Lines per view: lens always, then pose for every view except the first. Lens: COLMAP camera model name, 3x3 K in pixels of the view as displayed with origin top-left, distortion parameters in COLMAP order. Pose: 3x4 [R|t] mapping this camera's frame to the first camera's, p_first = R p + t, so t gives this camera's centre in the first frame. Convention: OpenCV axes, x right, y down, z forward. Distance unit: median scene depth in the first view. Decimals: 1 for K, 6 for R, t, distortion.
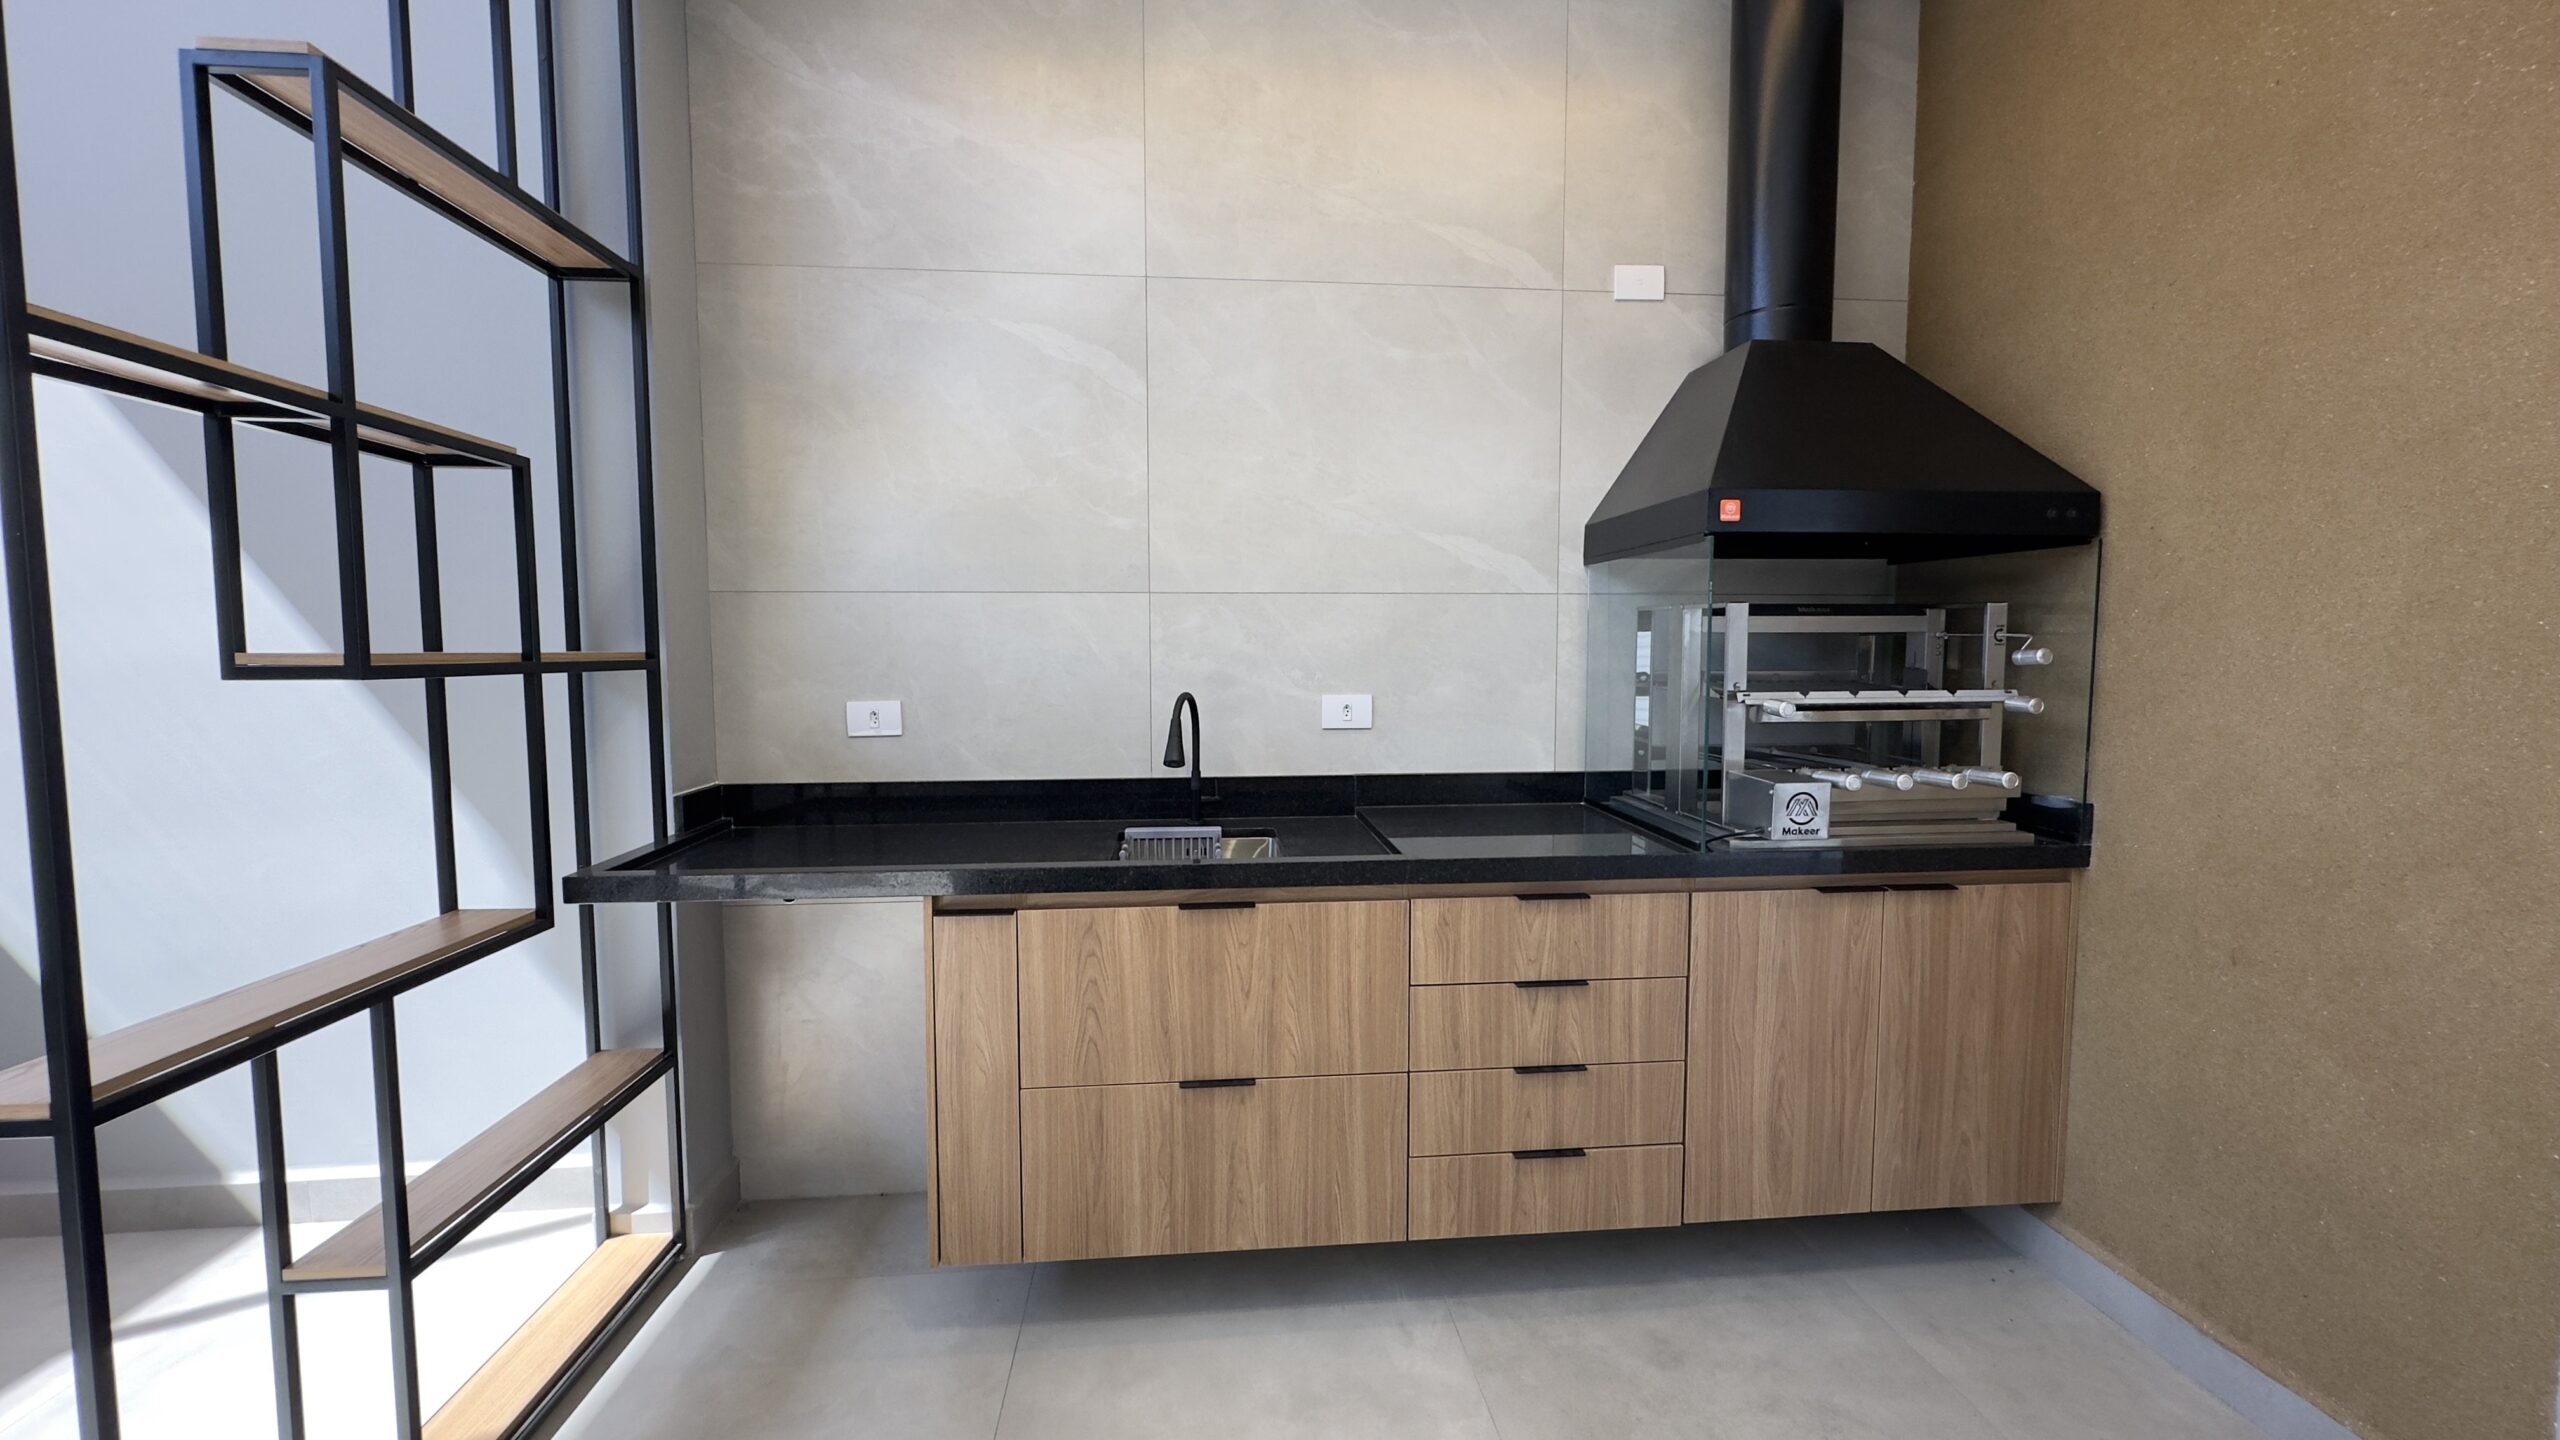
lens RADIAL K [[1018.1, 0, 1276.0], [0, 1018.1, 717.5], [0, 0, 1]] dist [-0.002095, -0.000075]
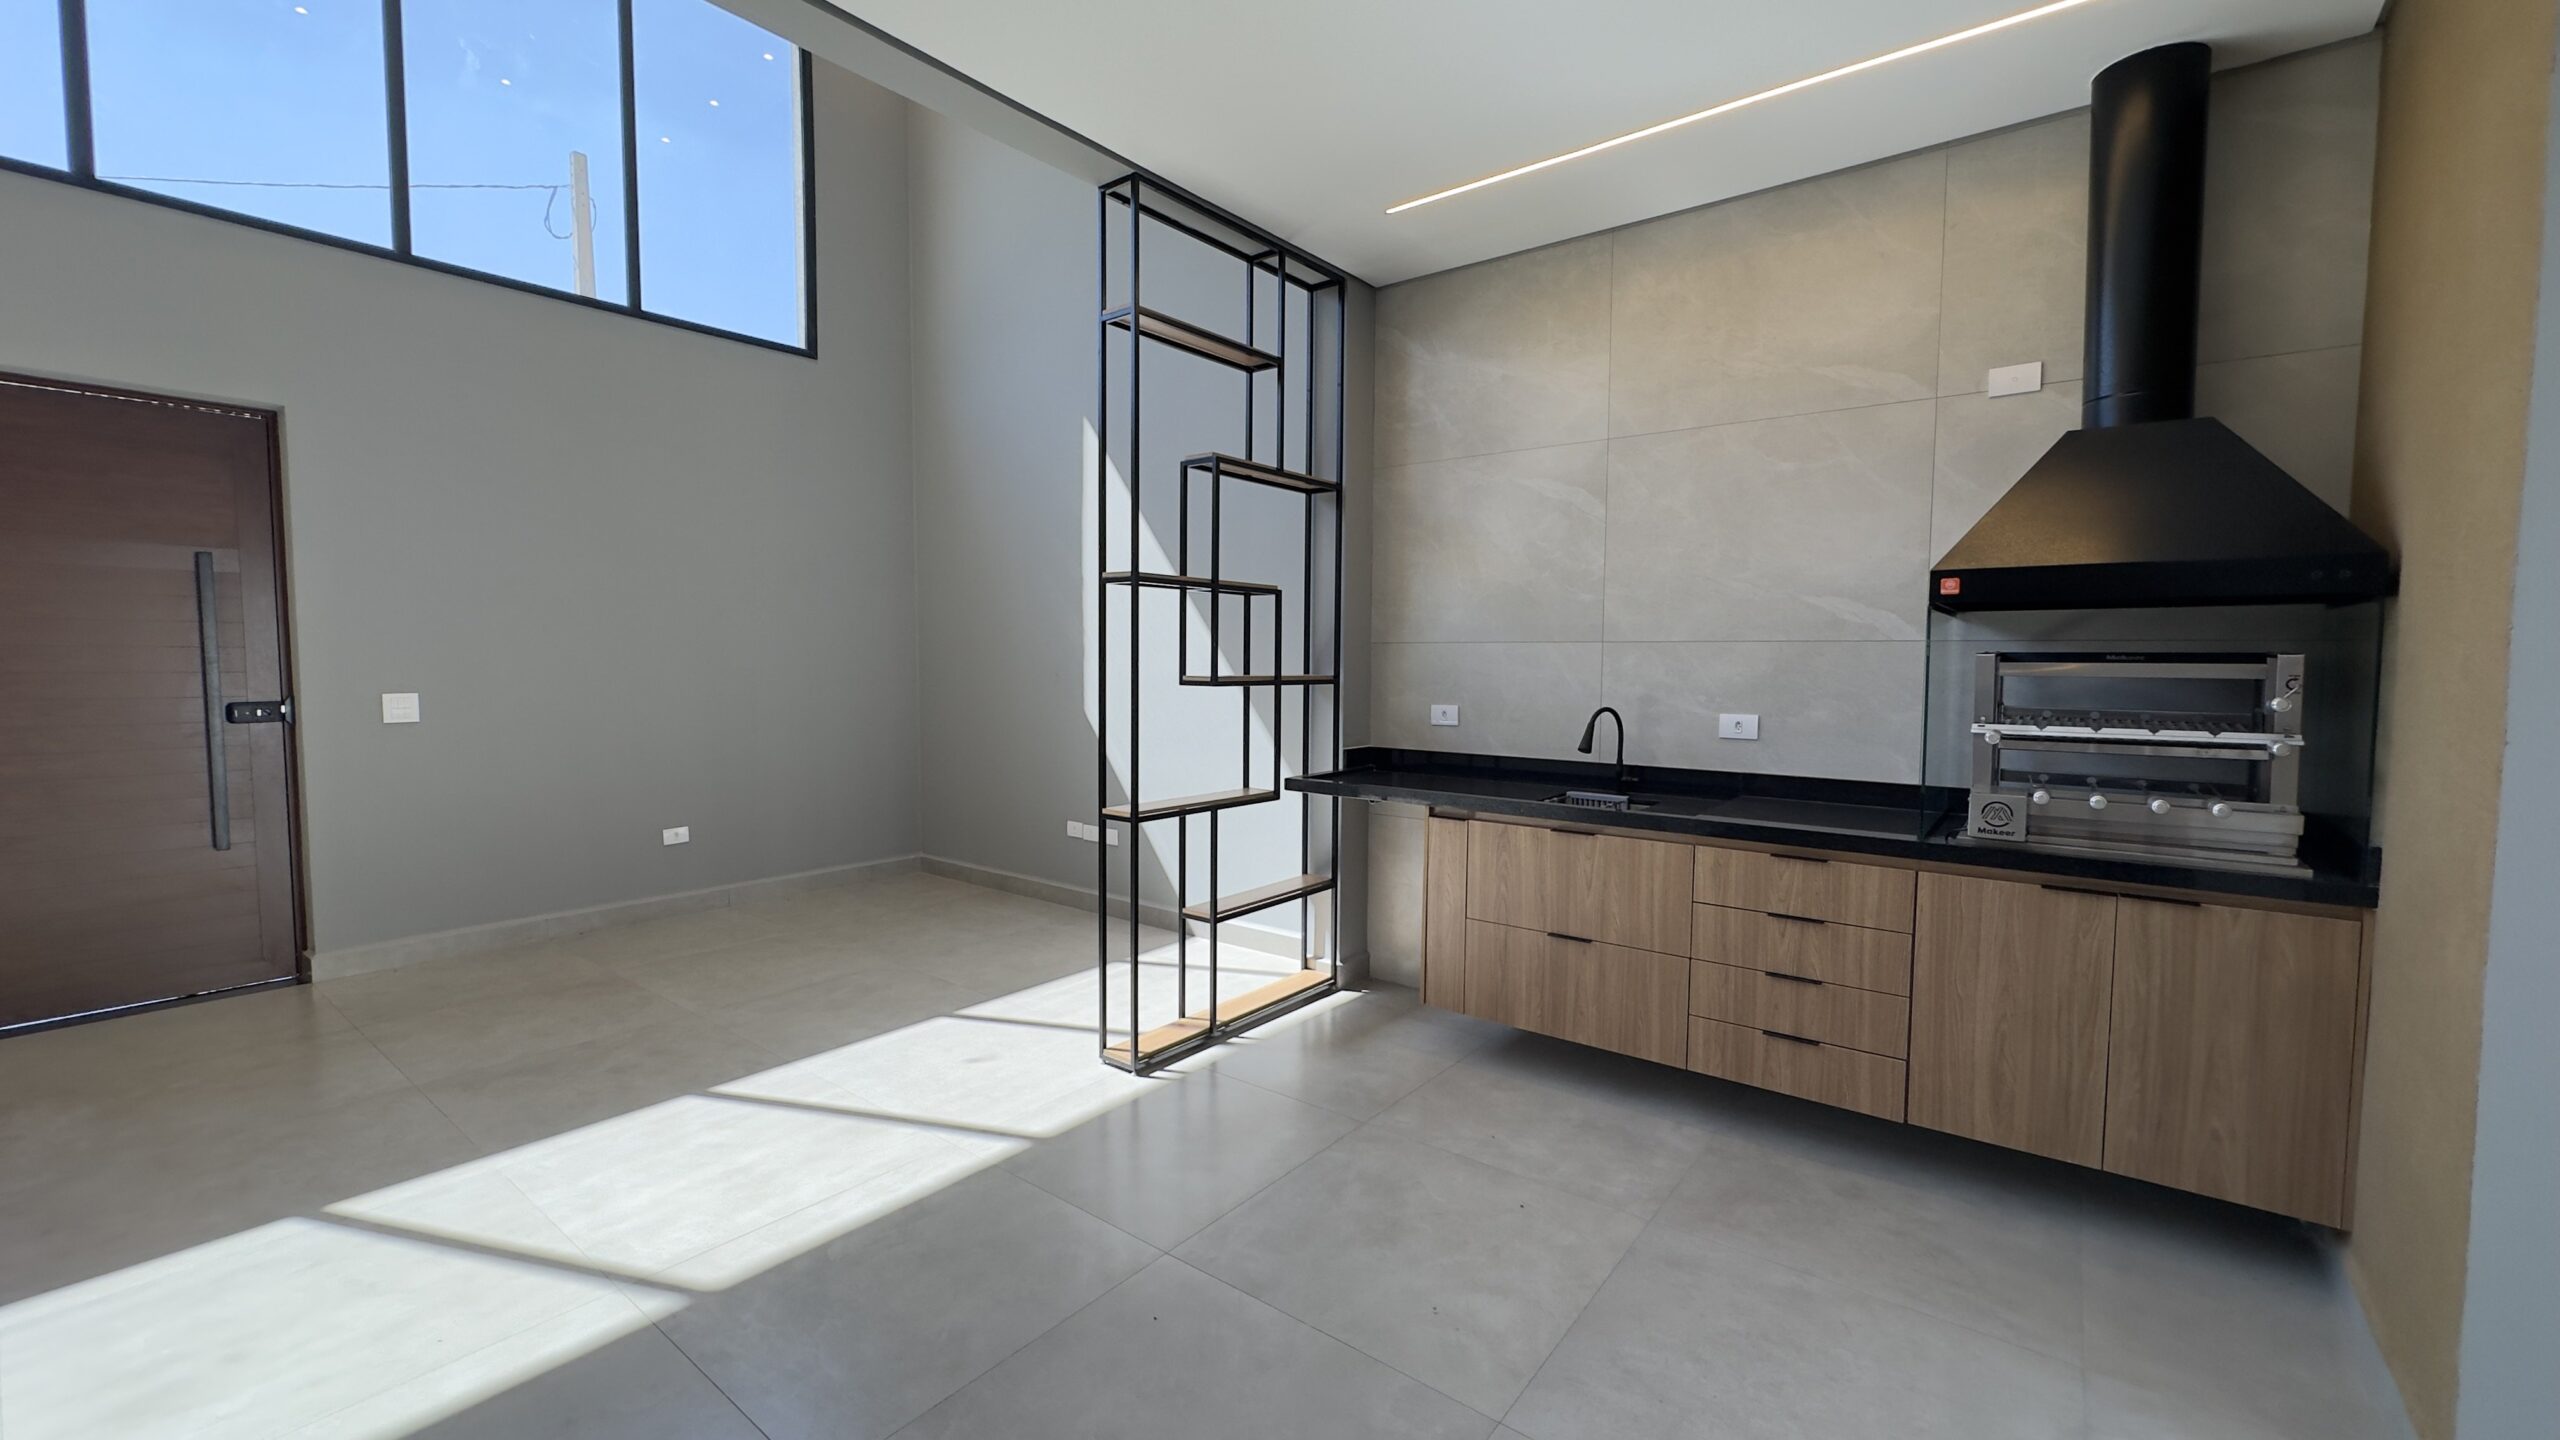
lens RADIAL K [[1022.4, 0, 1291.2], [0, 1022.4, 717.3], [0, 0, 1]] dist [-0.000067, 0.000116]
pose [[0.736193, 0.047359, -0.675112, 0.679622], [-0.056888, 0.998349, 0.007999, 0.006470], [0.674376, 0.032517, 0.737671, -0.533426]]
